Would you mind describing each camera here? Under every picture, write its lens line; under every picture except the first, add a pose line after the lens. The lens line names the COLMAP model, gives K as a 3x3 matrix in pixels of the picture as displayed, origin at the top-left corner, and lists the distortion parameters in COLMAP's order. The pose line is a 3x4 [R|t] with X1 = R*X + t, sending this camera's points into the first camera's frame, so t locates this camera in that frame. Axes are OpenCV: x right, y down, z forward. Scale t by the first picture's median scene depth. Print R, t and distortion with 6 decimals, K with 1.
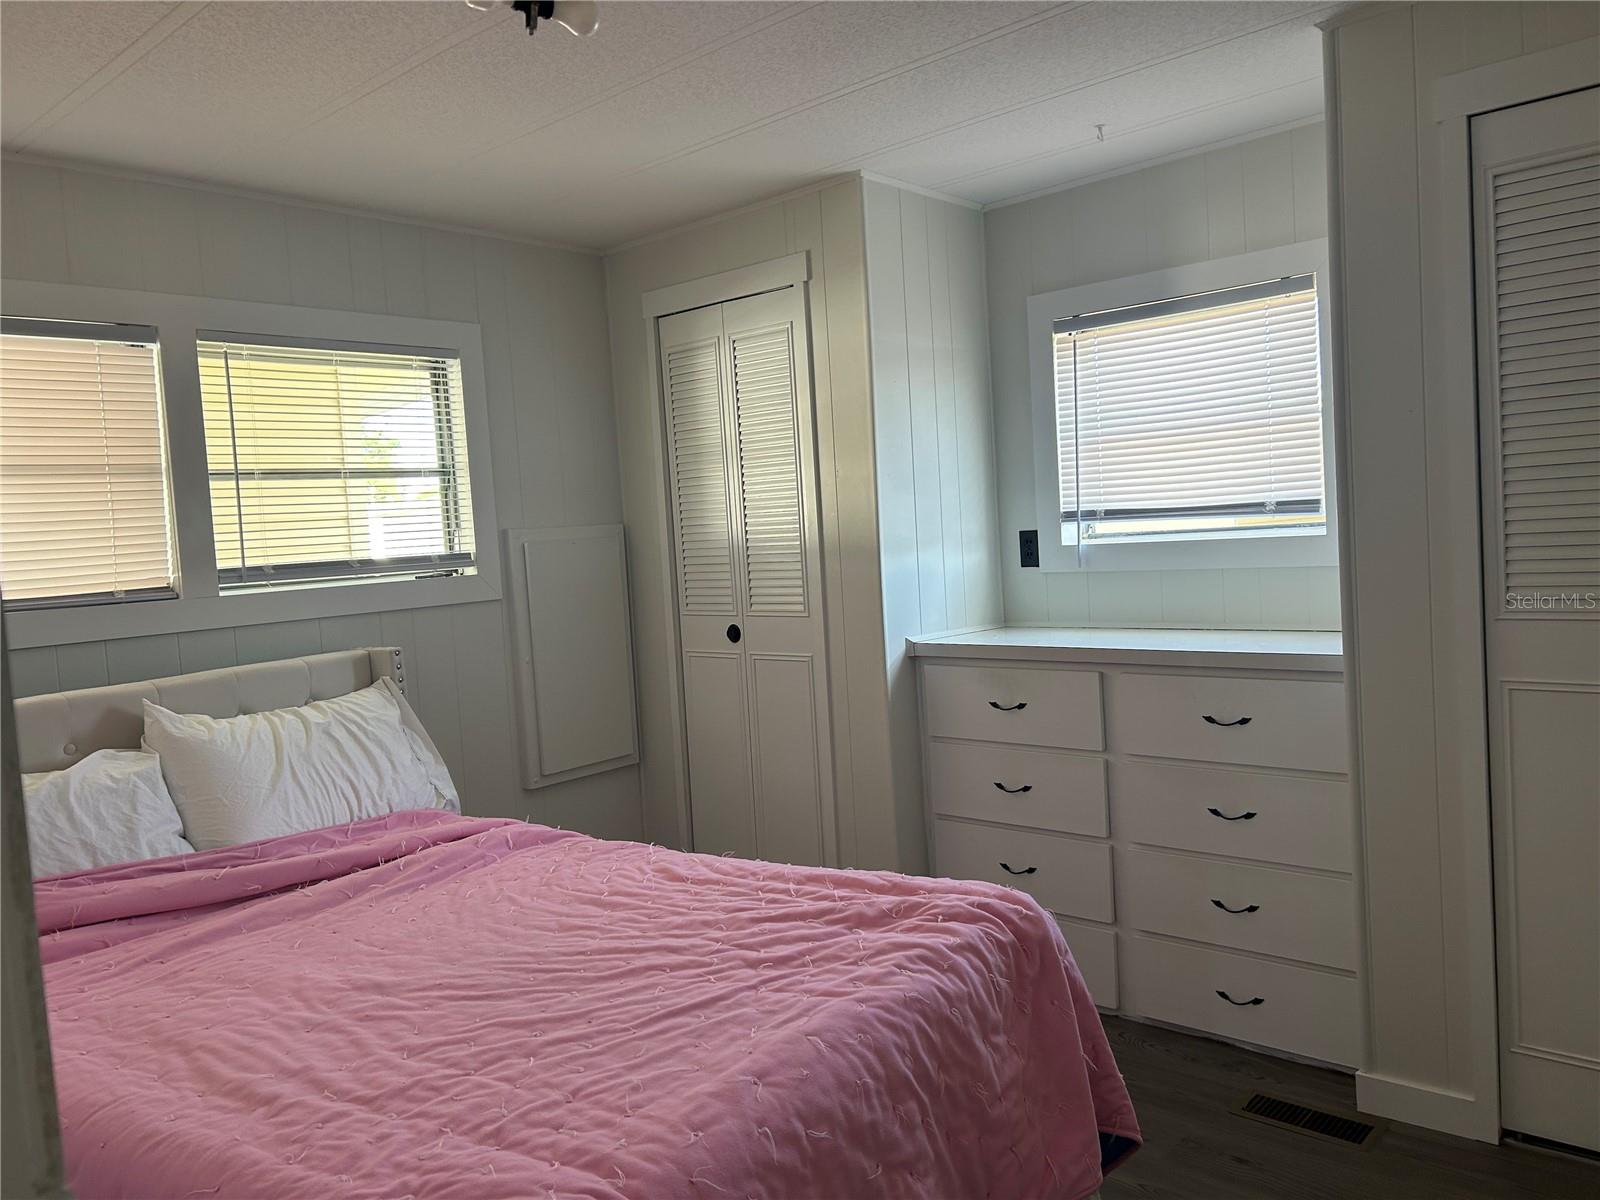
lens RADIAL K [[1214.4, 0, 791.8], [0, 1214.4, 606.9], [0, 0, 1]] dist [0.112524, -0.143468]
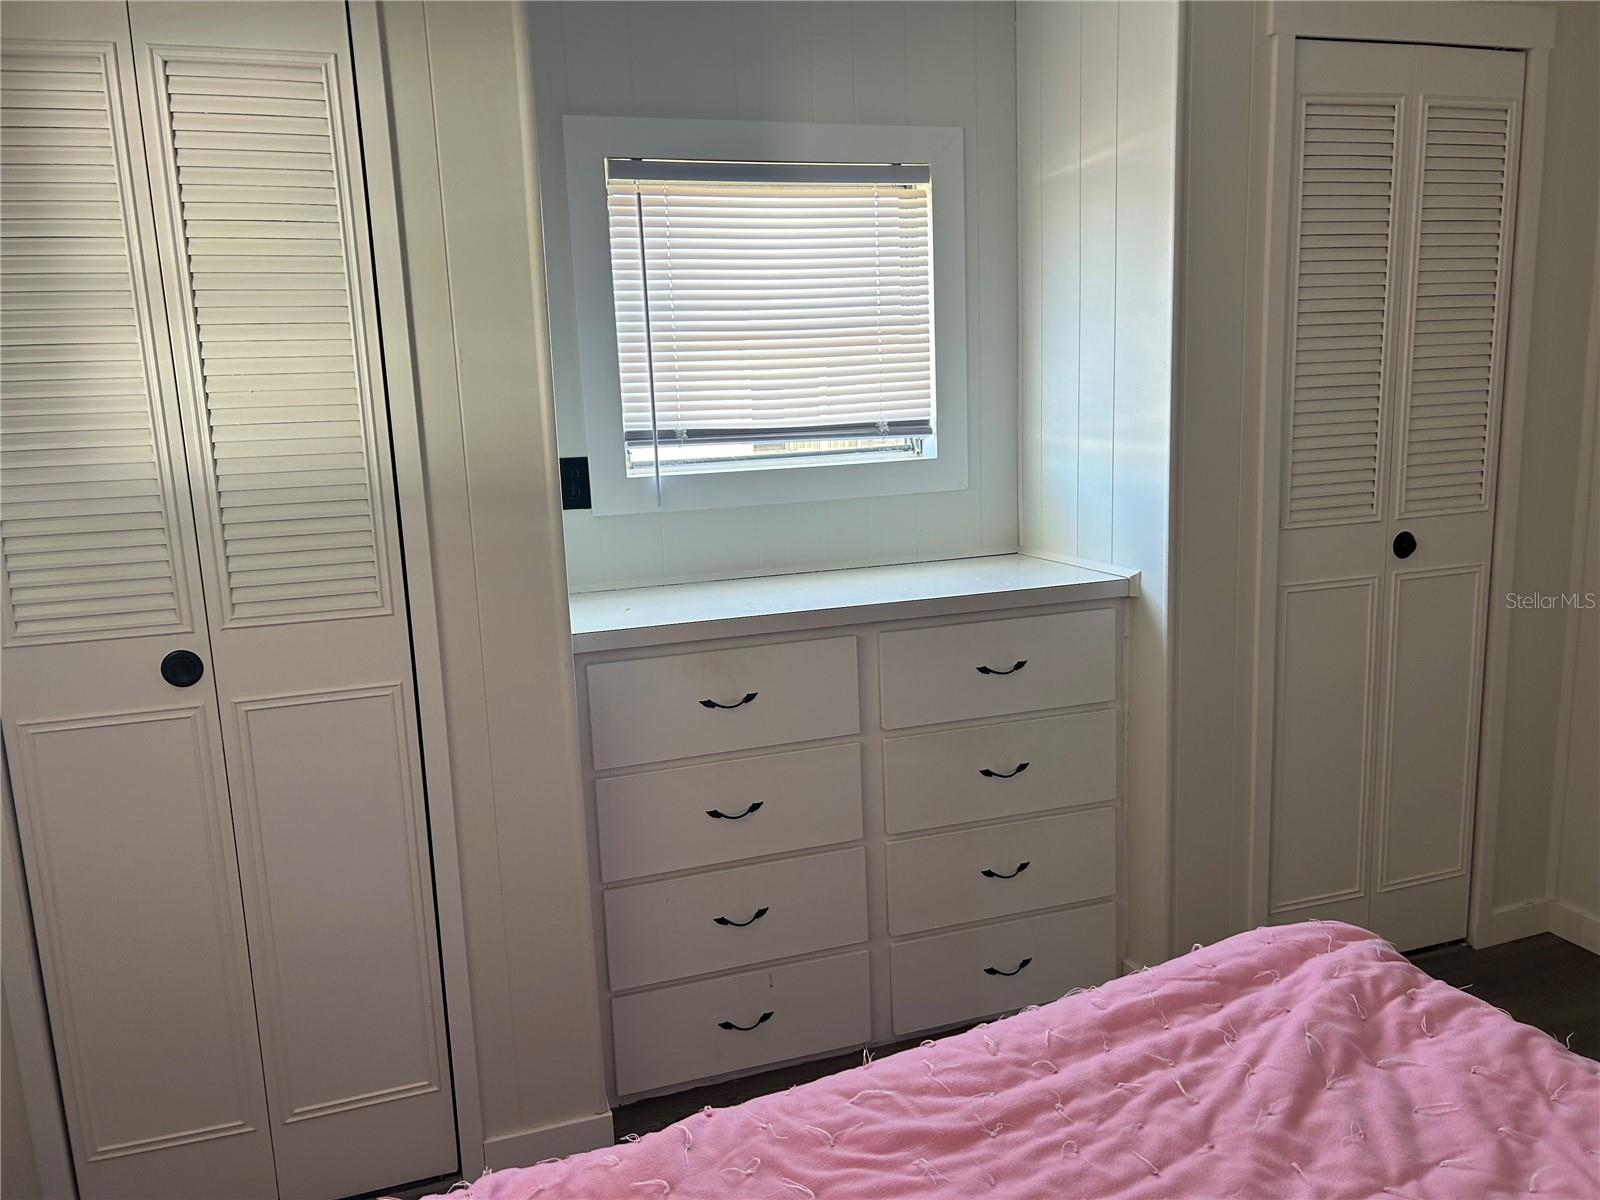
lens RADIAL K [[1214.4, 0, 791.8], [0, 1214.4, 606.9], [0, 0, 1]] dist [0.112524, -0.143468]
pose [[0.483595, -0.114967, 0.867709, -0.407025], [0.068335, 0.993270, 0.093519, -0.037563], [-0.872621, 0.014069, 0.488196, 0.599218]]
